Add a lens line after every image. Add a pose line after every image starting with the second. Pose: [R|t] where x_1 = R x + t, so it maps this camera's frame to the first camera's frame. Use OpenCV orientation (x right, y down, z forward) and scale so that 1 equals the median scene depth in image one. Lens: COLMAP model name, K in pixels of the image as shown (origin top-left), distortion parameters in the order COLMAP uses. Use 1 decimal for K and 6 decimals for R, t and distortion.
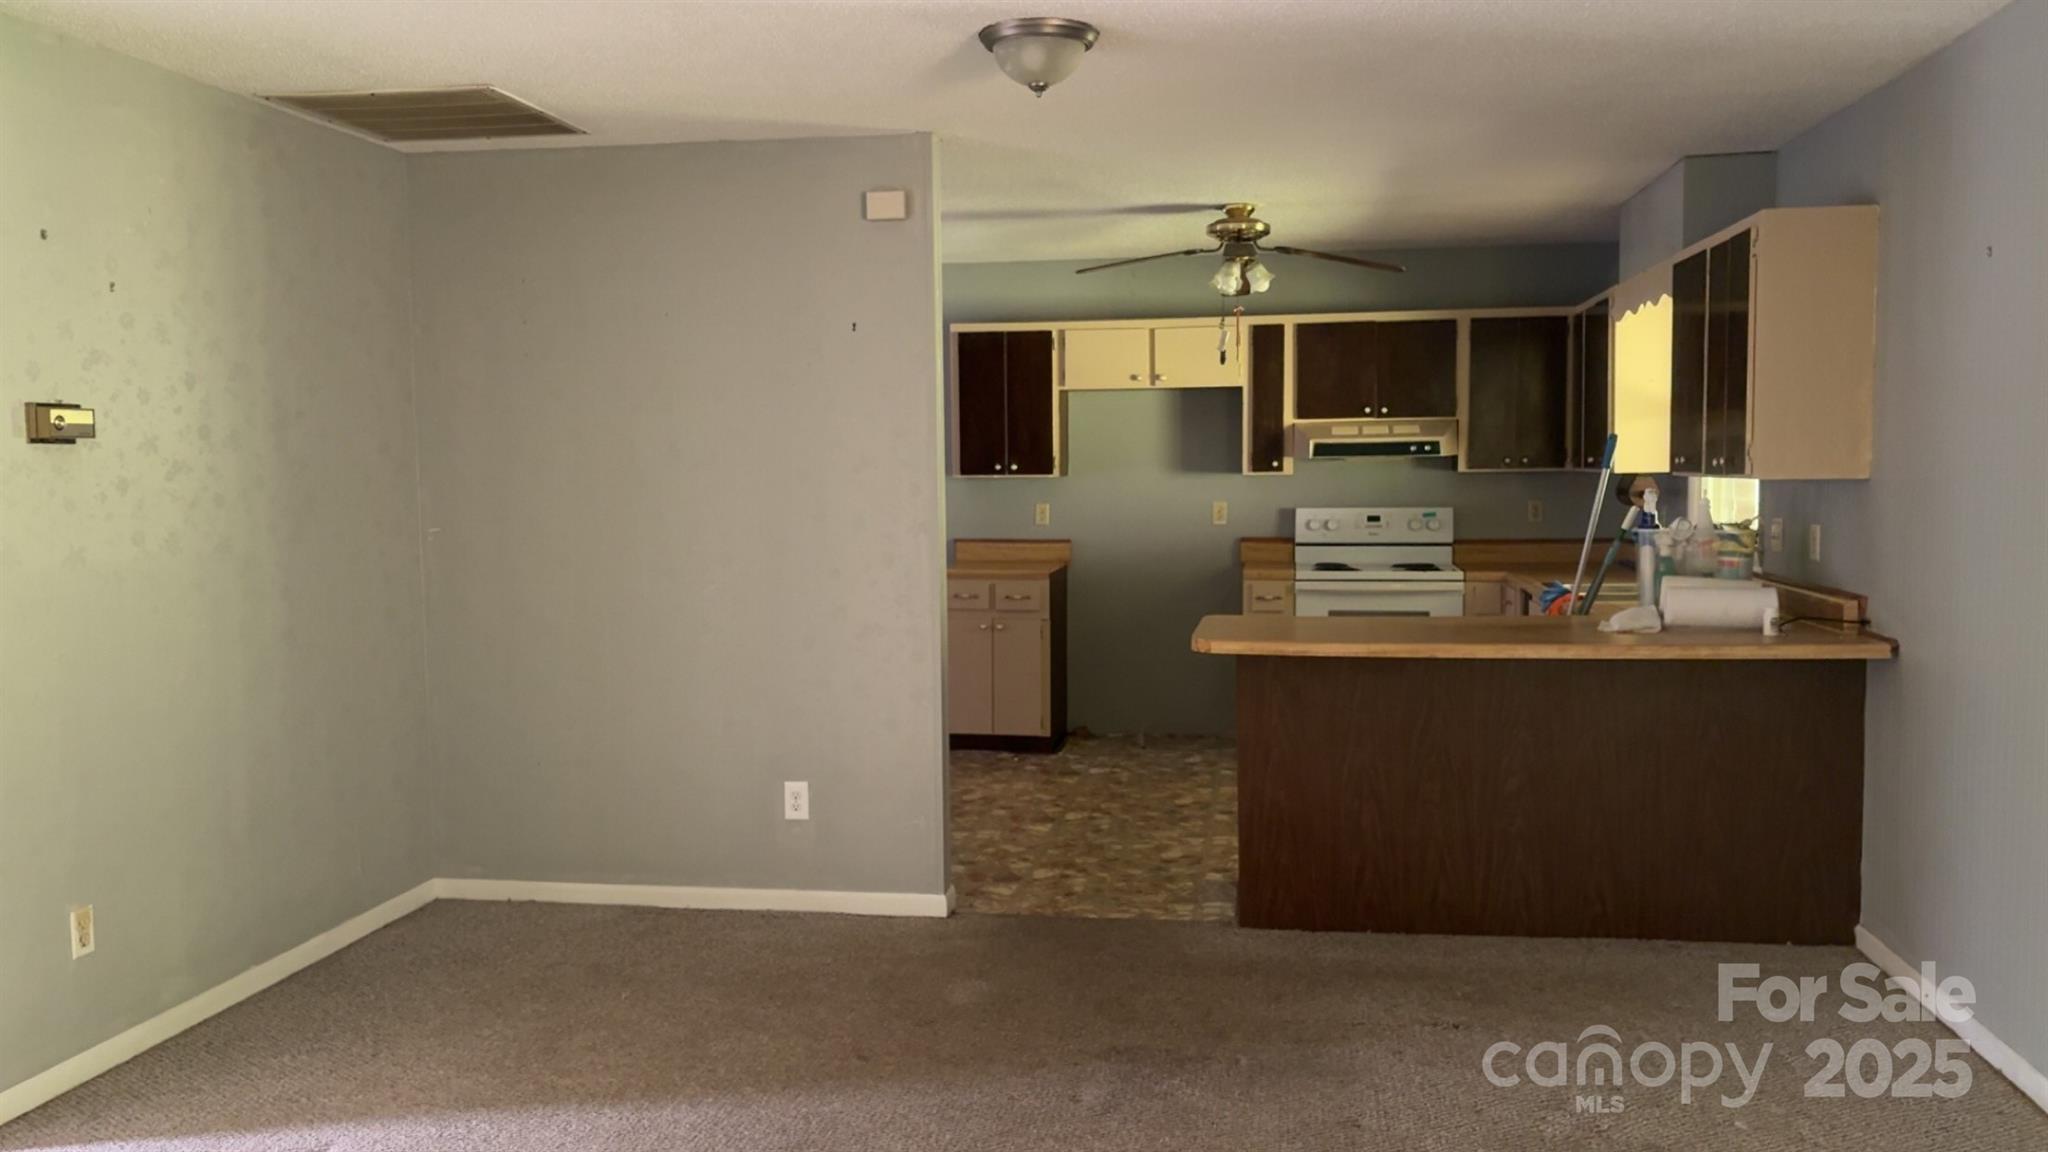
lens RADIAL K [[1613.9, 0, 1020.2], [0, 1613.9, 579.3], [0, 0, 1]] dist [0.038334, -0.031533]
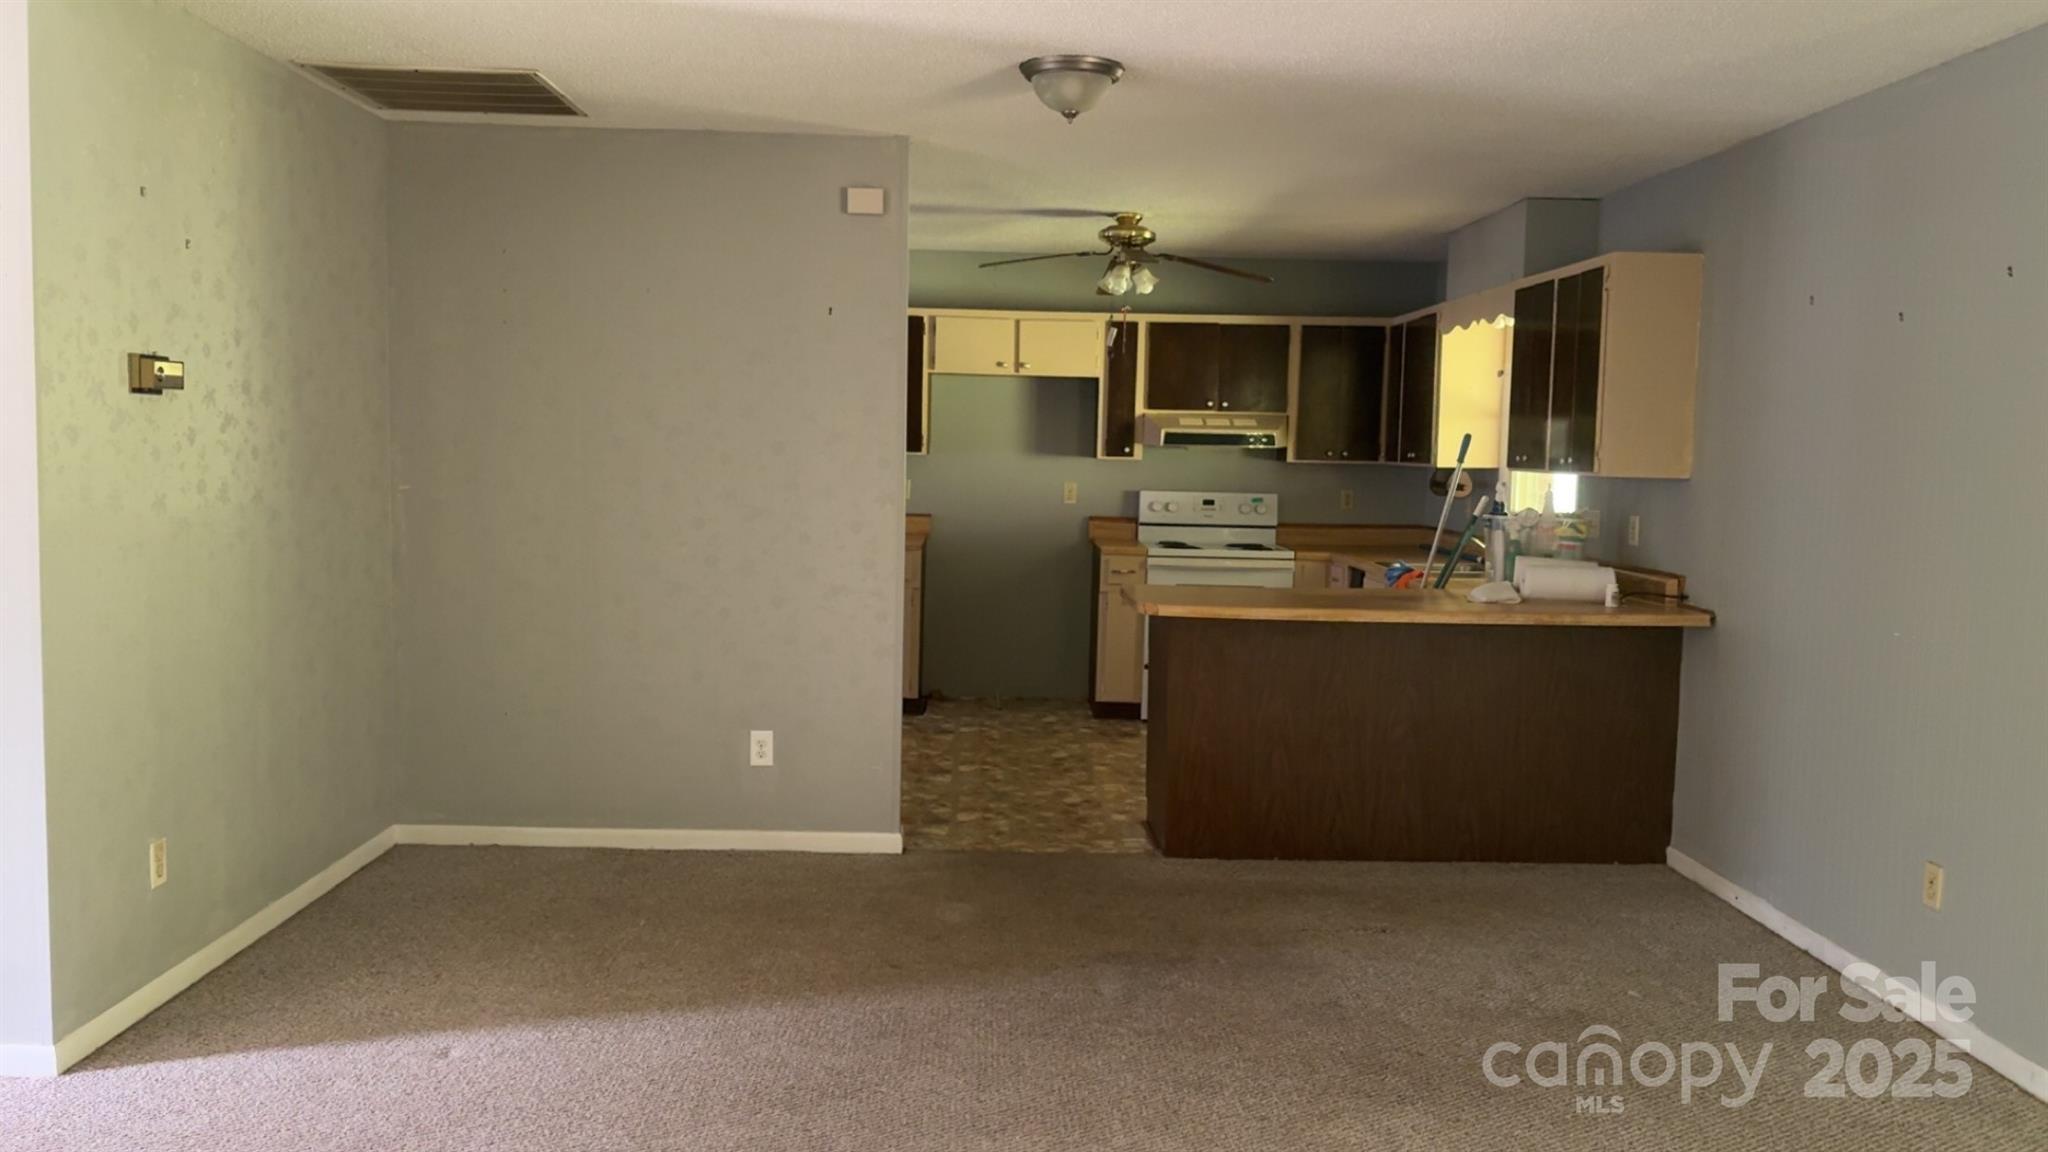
lens RADIAL K [[1613.9, 0, 1013.1], [0, 1613.9, 580.1], [0, 0, 1]] dist [0.038334, -0.031533]
pose [[0.983426, 0.018057, 0.180407, -0.169843], [-0.020396, 0.999730, 0.011121, 0.009325], [-0.180158, -0.014616, 0.983529, -0.089345]]
